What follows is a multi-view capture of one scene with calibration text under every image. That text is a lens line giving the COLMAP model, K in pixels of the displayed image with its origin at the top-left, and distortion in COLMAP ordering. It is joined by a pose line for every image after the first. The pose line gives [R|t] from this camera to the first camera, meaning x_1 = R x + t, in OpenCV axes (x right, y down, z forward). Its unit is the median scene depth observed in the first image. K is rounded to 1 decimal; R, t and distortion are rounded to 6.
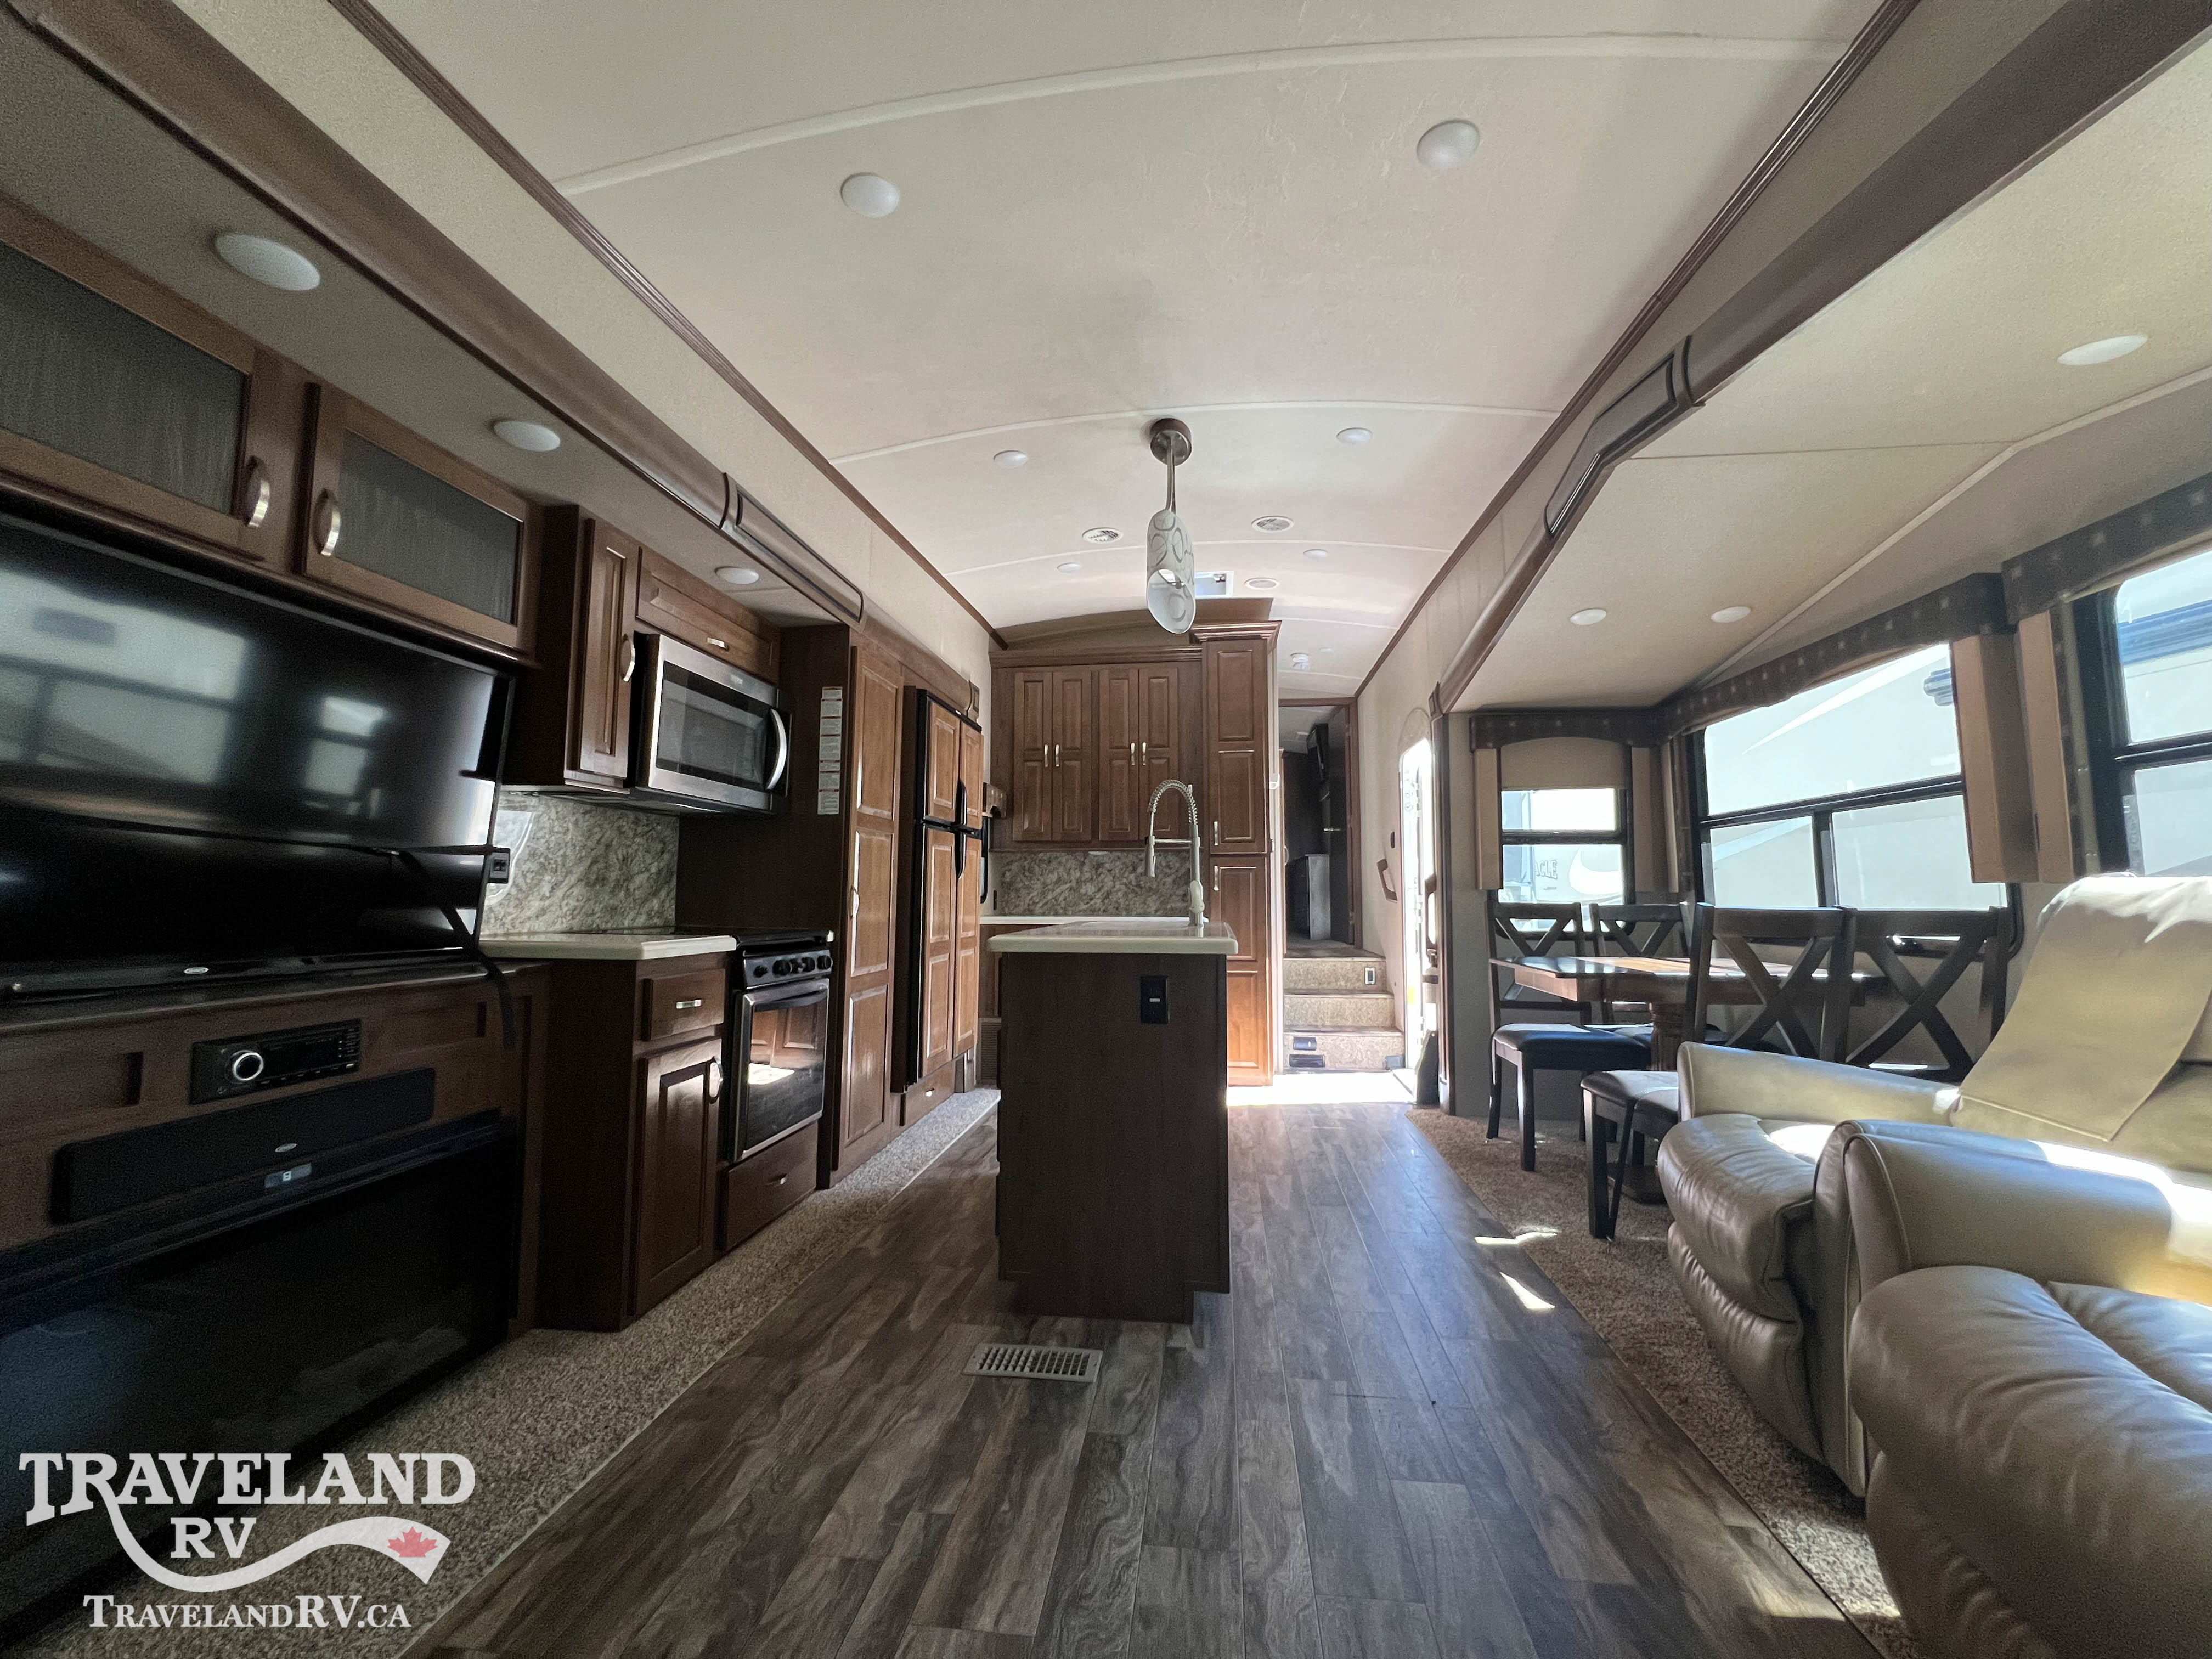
lens RADIAL K [[889.2, 0, 1111.8], [0, 889.2, 825.5], [0, 0, 1]] dist [-0.002253, 0.000606]
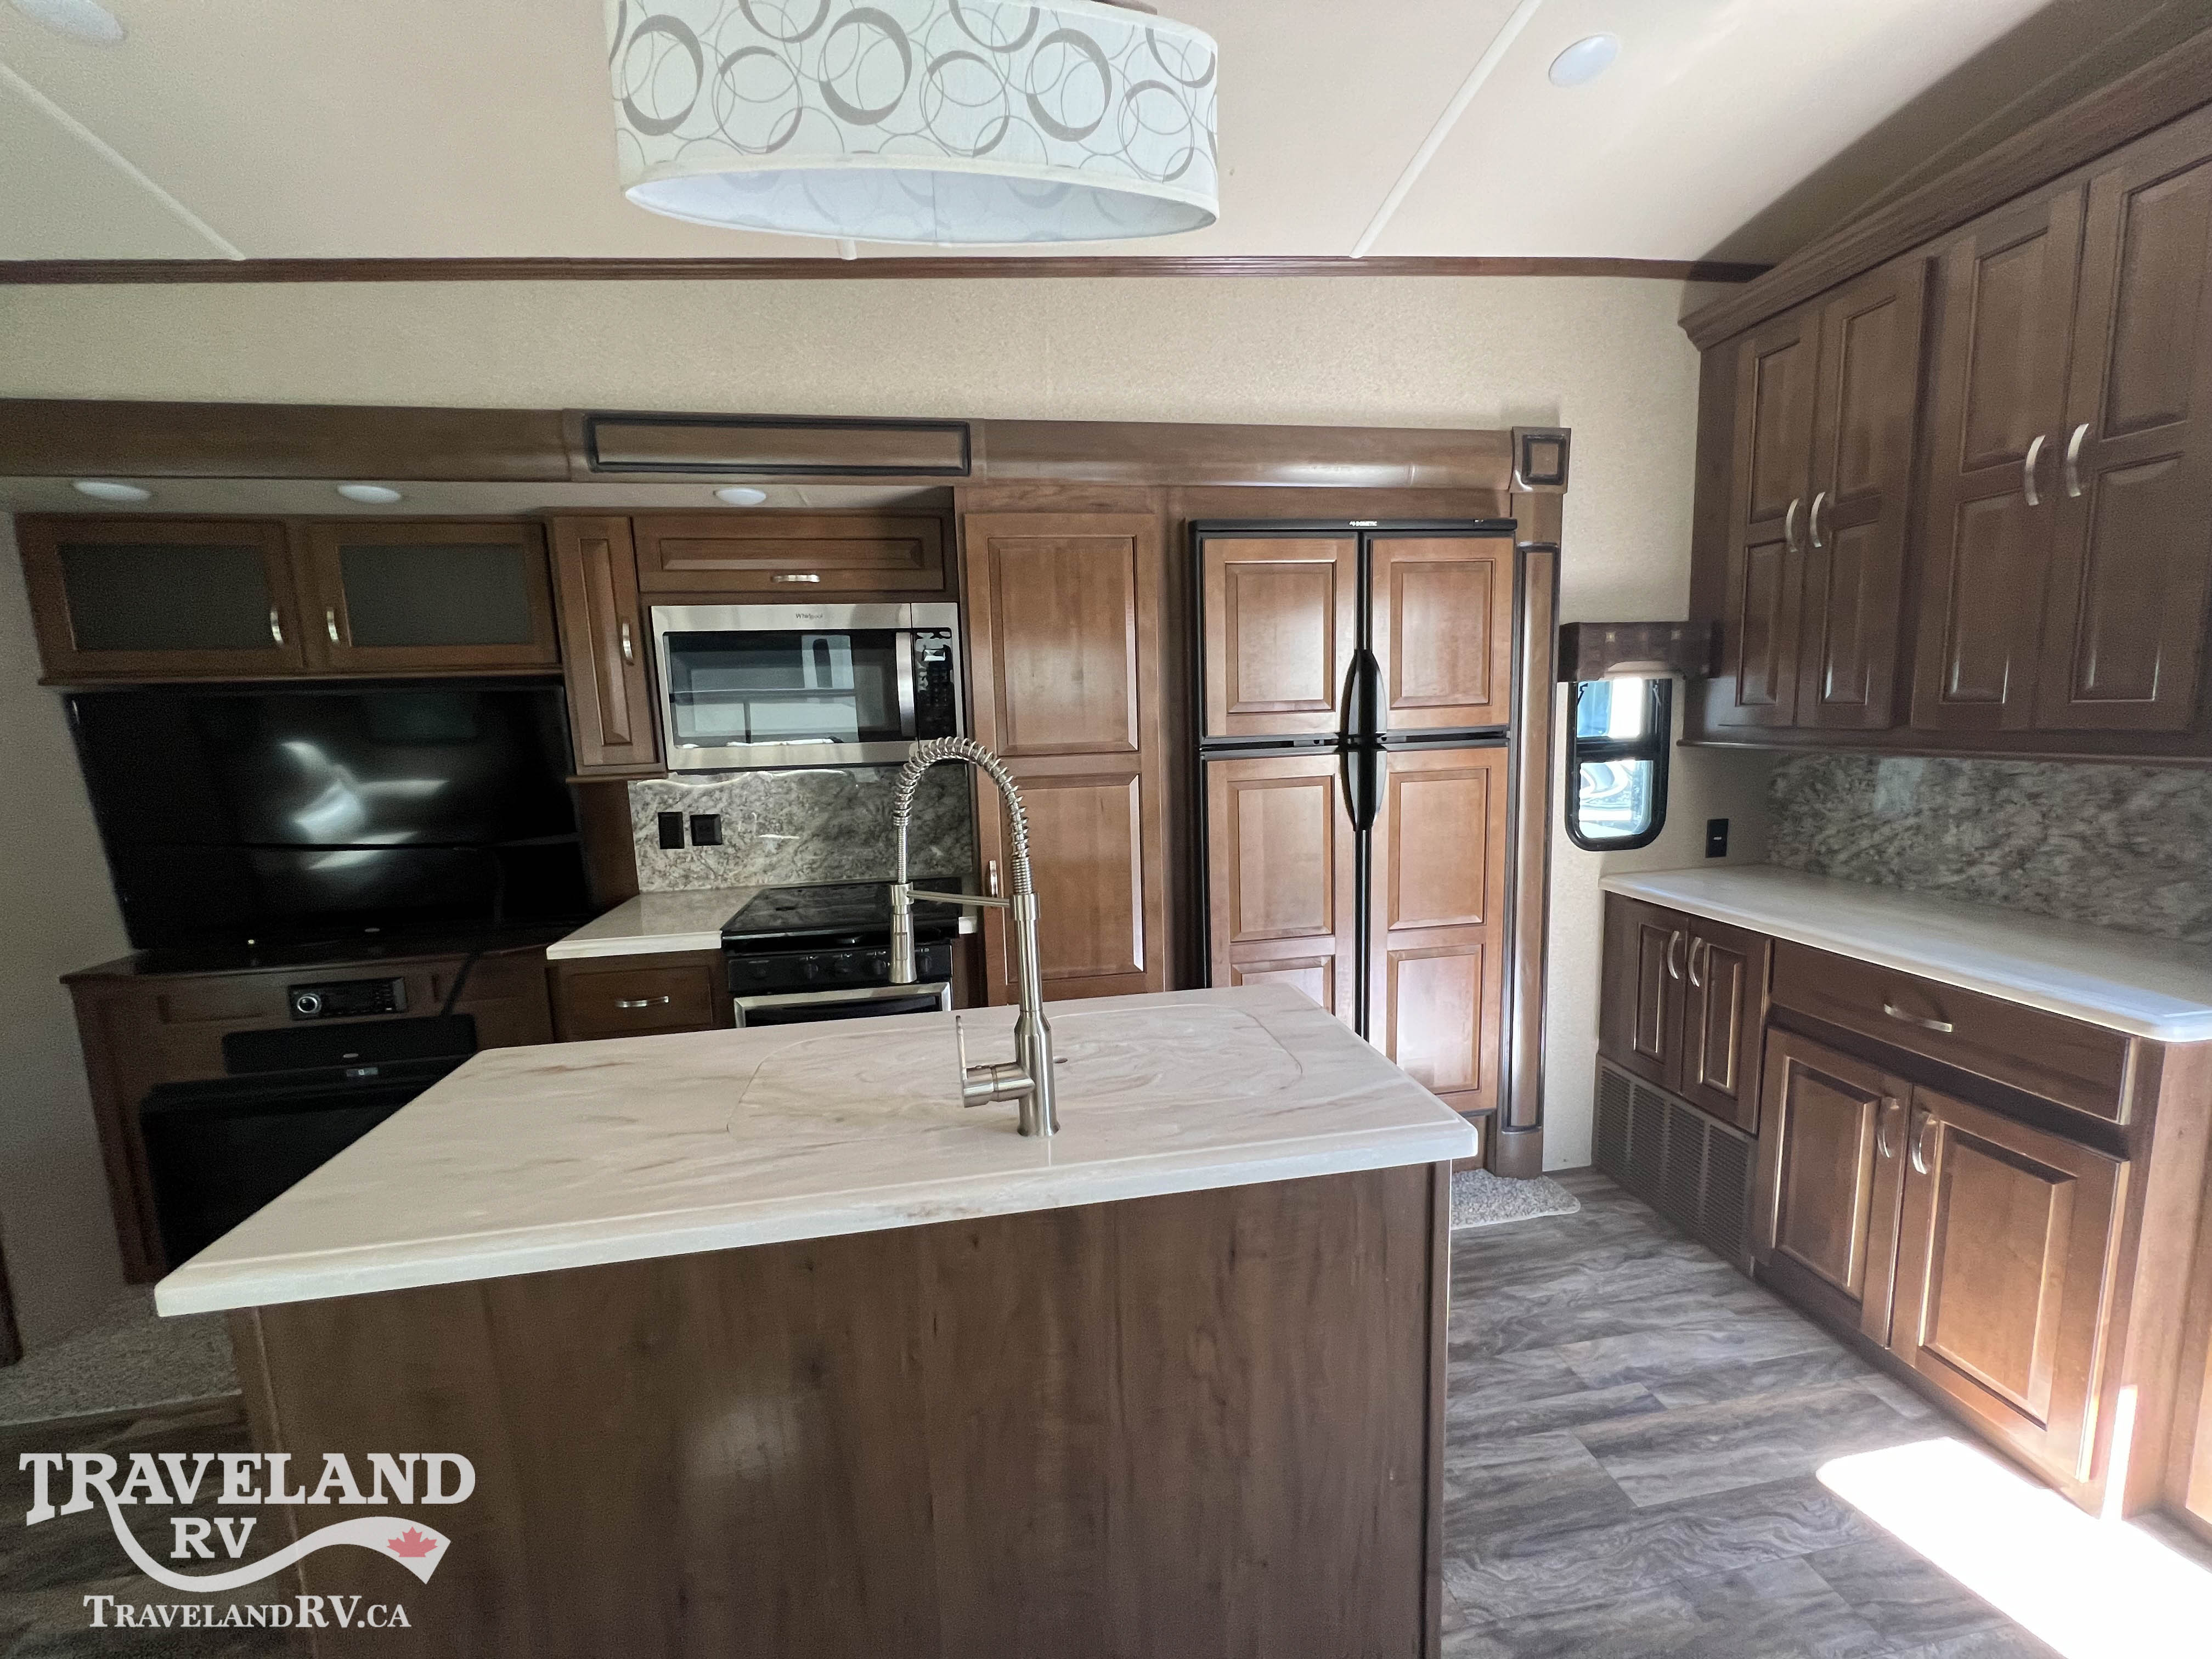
lens RADIAL K [[889.2, 0, 1108.9], [0, 889.2, 830.1], [0, 0, 1]] dist [-0.002253, 0.000606]
pose [[0.284310, 0.118844, -0.951338, 0.417619], [0.106597, 0.982216, 0.154558, -0.058697], [0.952788, -0.145352, 0.266586, 0.903046]]
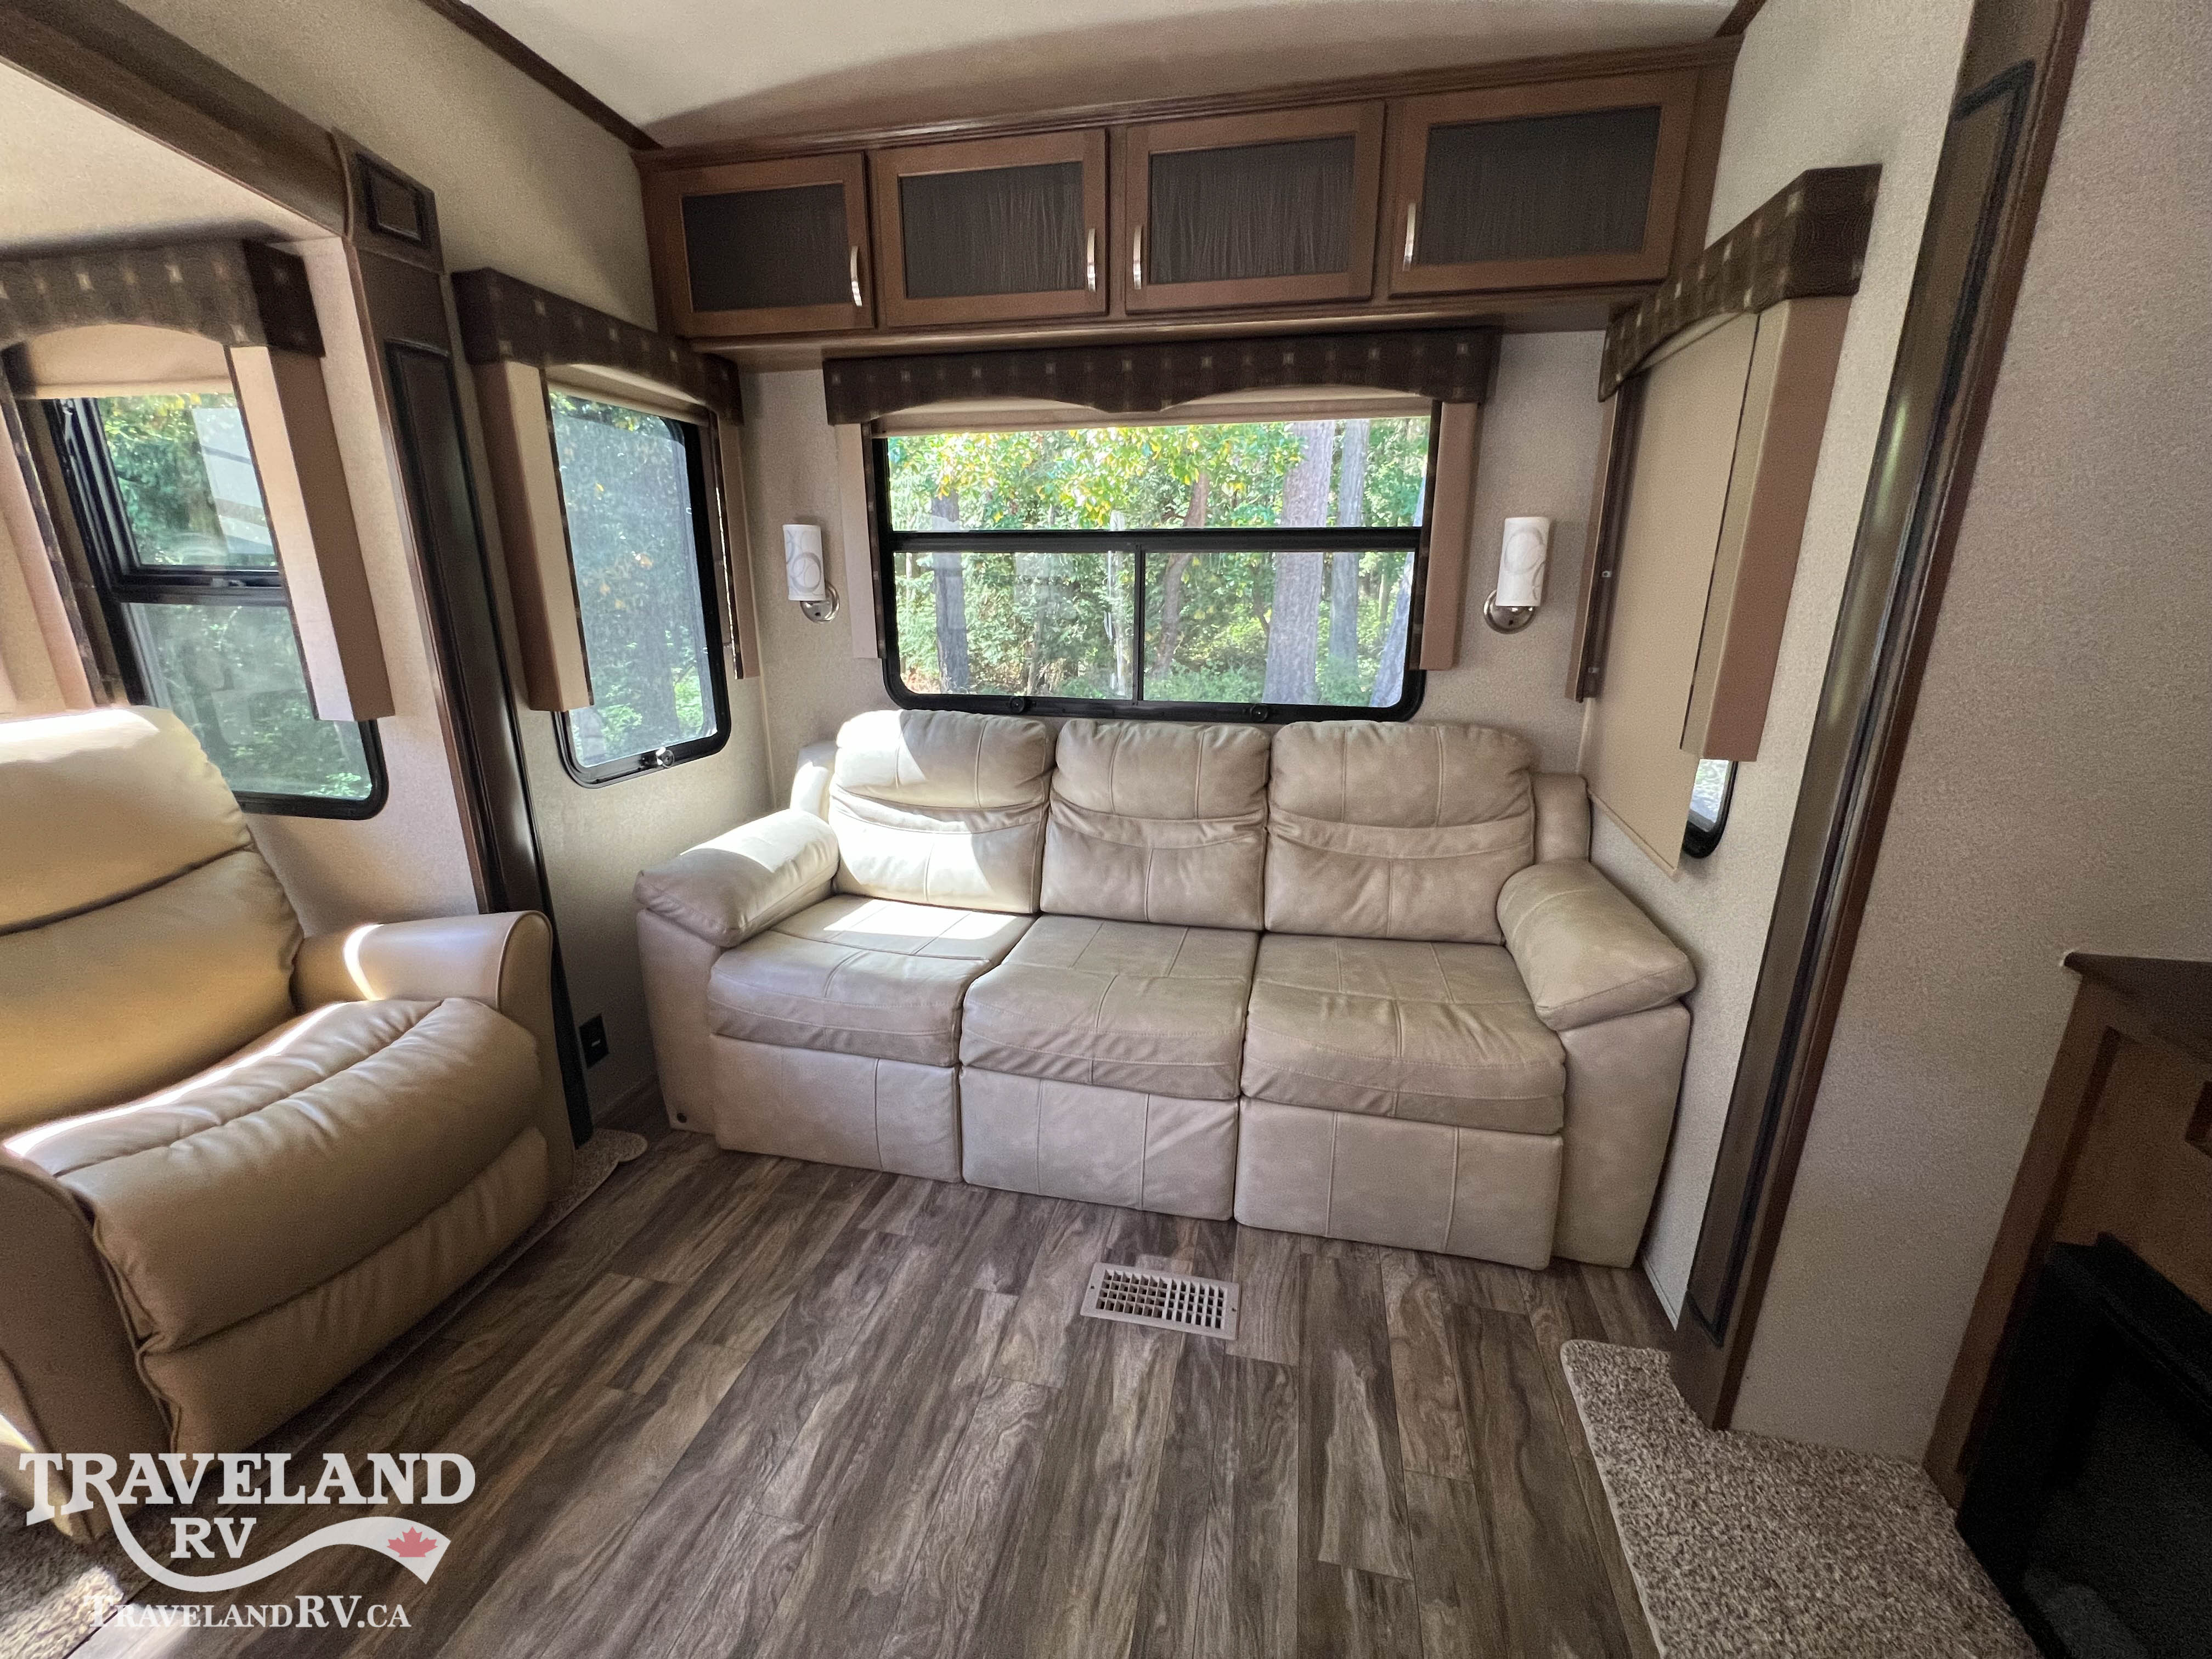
lens RADIAL K [[889.2, 0, 1112.2], [0, 889.2, 829.0], [0, 0, 1]] dist [-0.002253, 0.000606]
pose [[-0.996246, -0.026324, 0.082465, -0.106684], [-0.009791, 0.980794, 0.194802, -0.041701], [-0.086009, 0.193263, -0.977370, 0.662910]]
